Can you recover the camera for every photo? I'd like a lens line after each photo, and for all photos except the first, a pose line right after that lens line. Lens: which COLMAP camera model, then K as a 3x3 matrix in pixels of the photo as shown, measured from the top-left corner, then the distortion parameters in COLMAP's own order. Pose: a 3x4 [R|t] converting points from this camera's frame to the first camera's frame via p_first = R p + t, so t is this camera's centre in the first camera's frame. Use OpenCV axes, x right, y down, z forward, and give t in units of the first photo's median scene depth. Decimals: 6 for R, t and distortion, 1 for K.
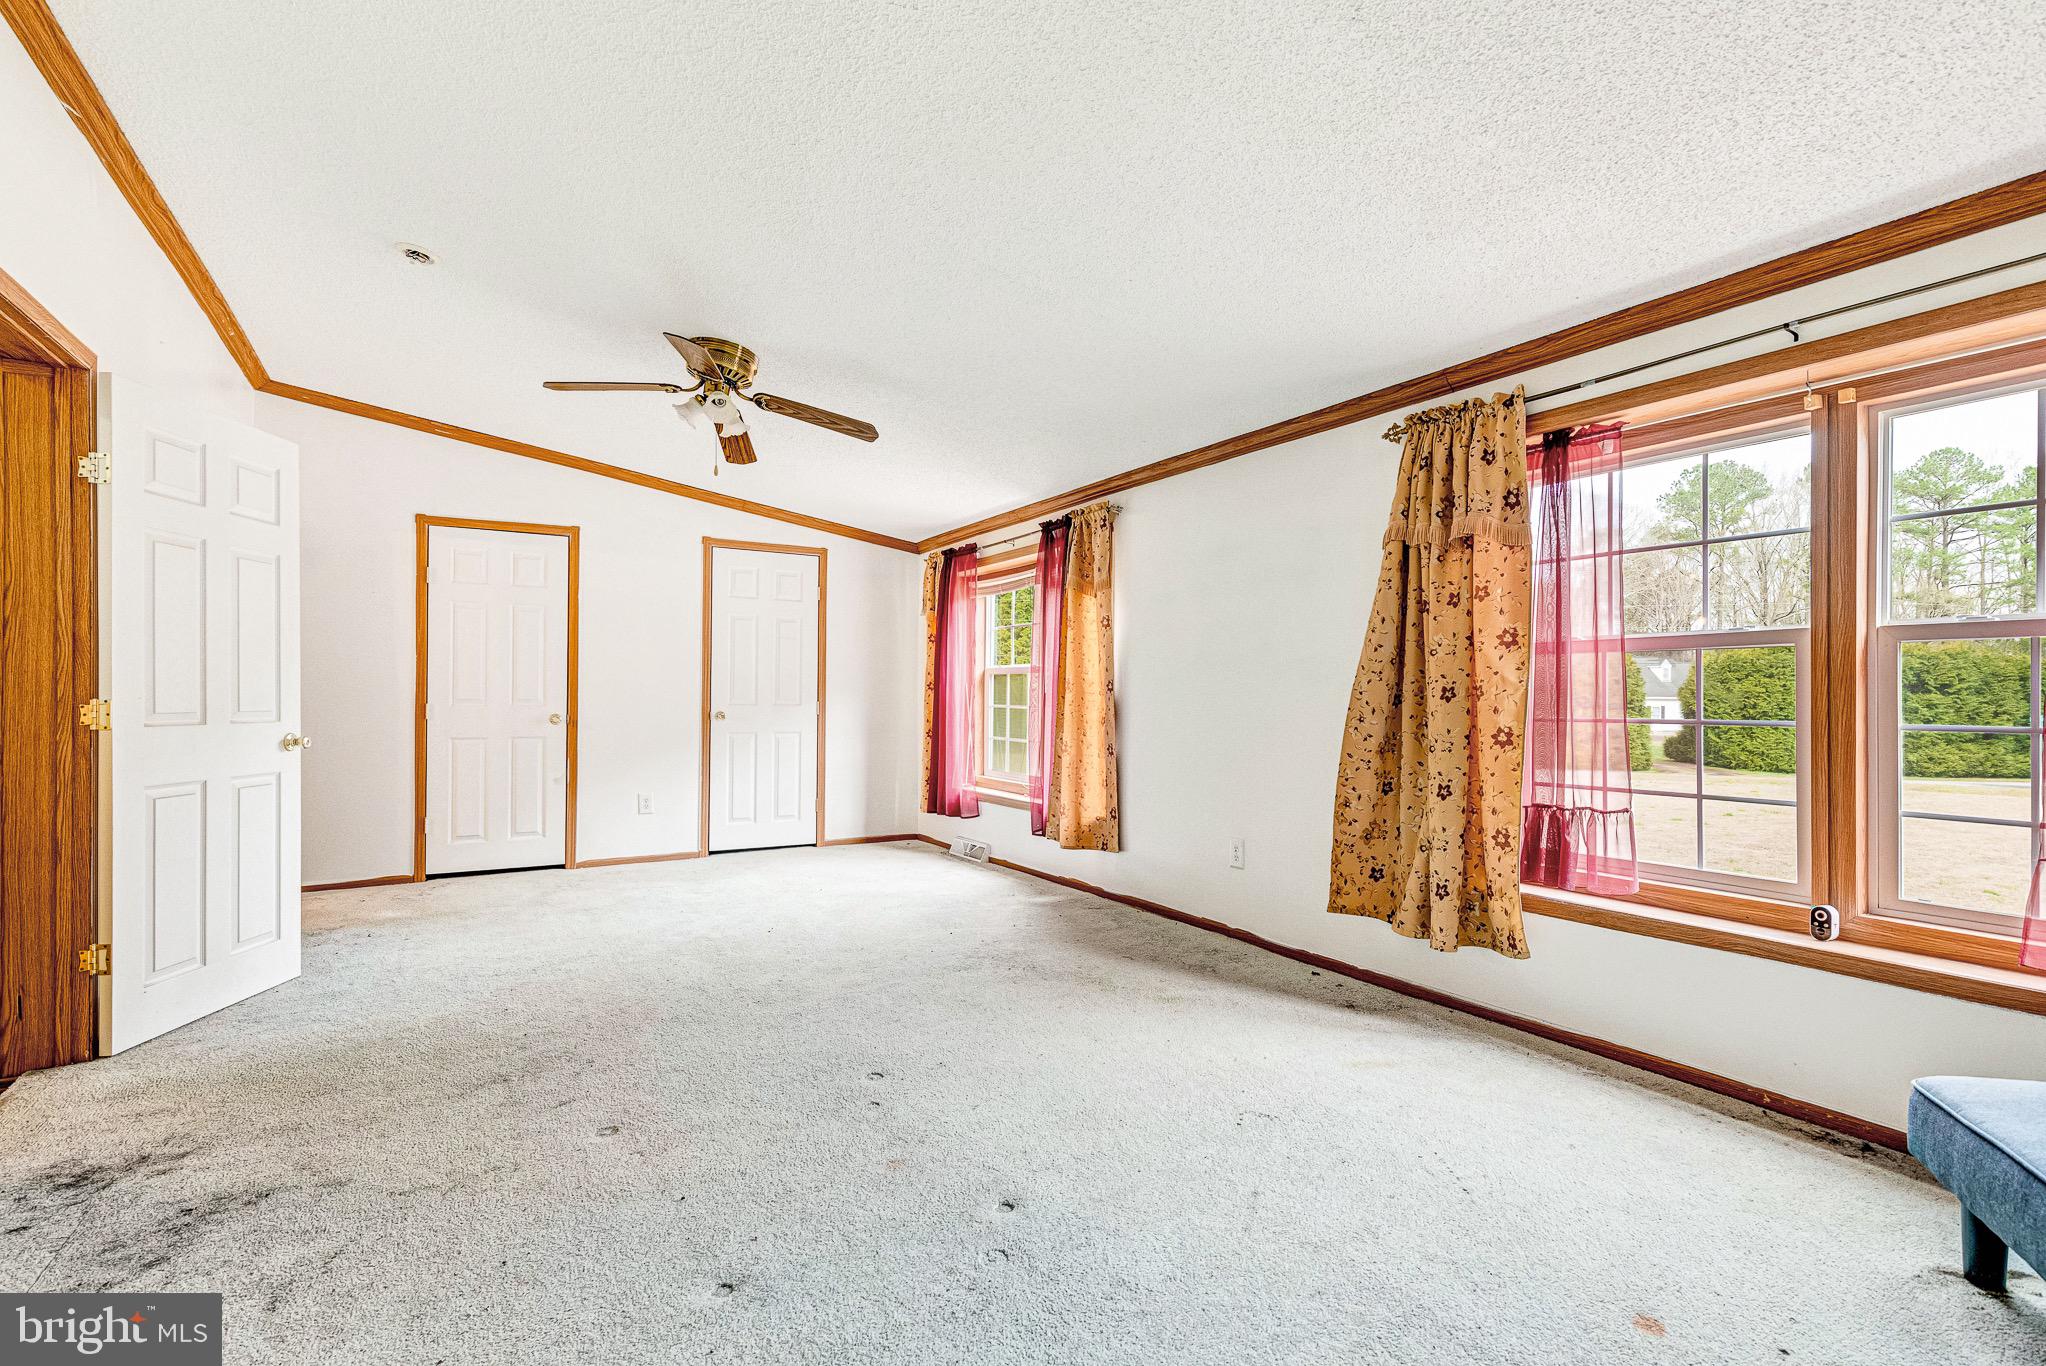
lens RADIAL K [[966.5, 0, 1041.0], [0, 966.5, 688.2], [0, 0, 1]] dist [0.011403, -0.002508]
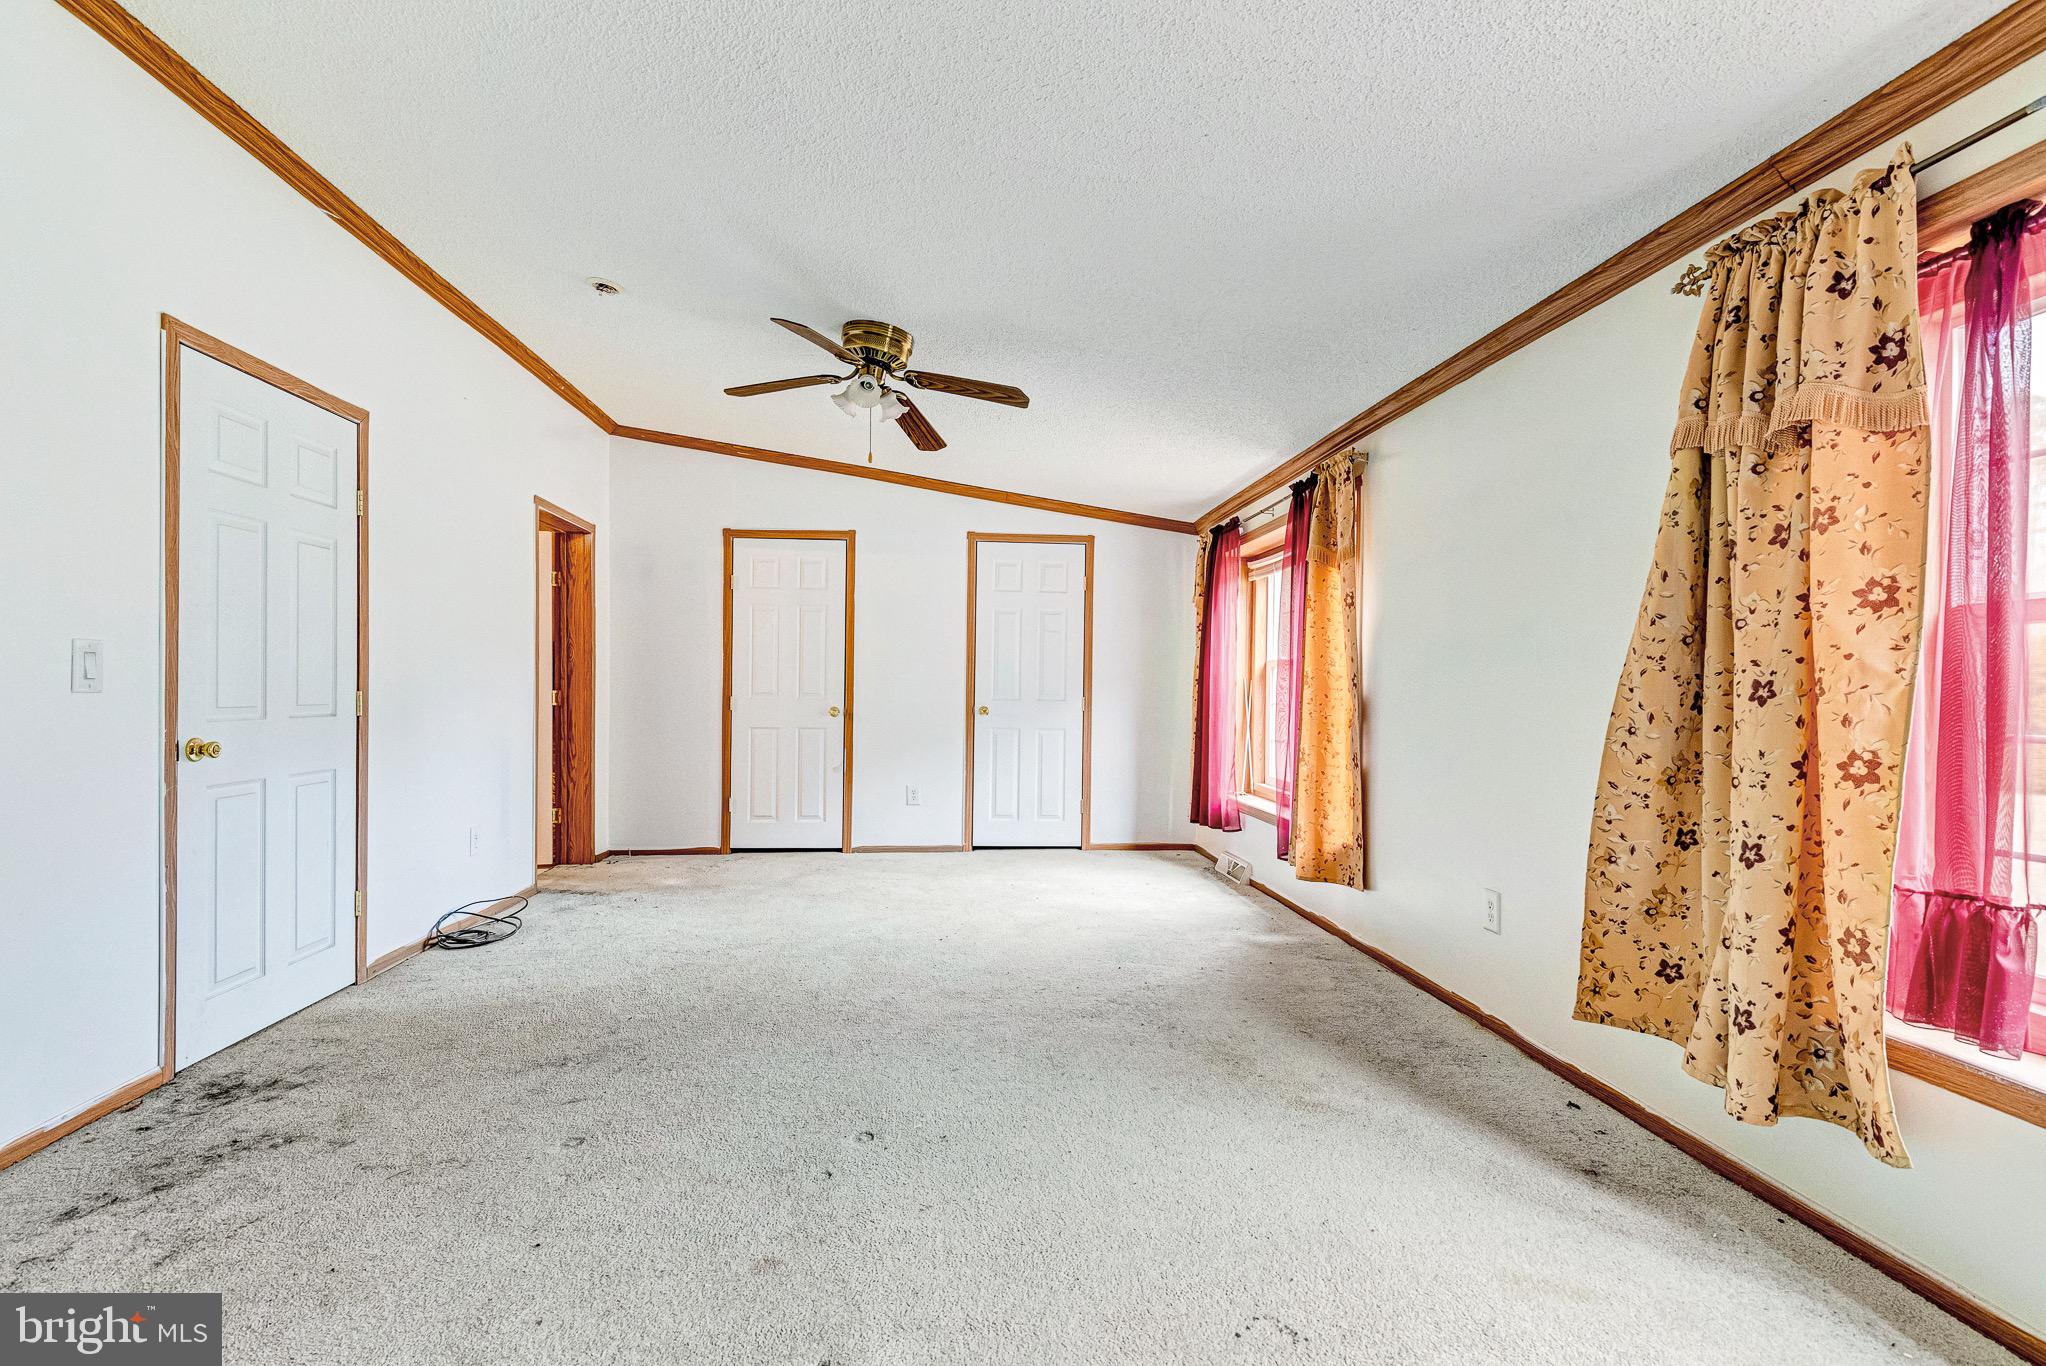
lens RADIAL K [[966.5, 0, 1006.7], [0, 966.5, 680.2], [0, 0, 1]] dist [0.011403, -0.002508]
pose [[0.890984, -0.000679, -0.454034, 0.247852], [-0.000908, 0.999994, -0.003279, 0.000847], [0.454034, 0.003334, 0.890978, 0.223220]]
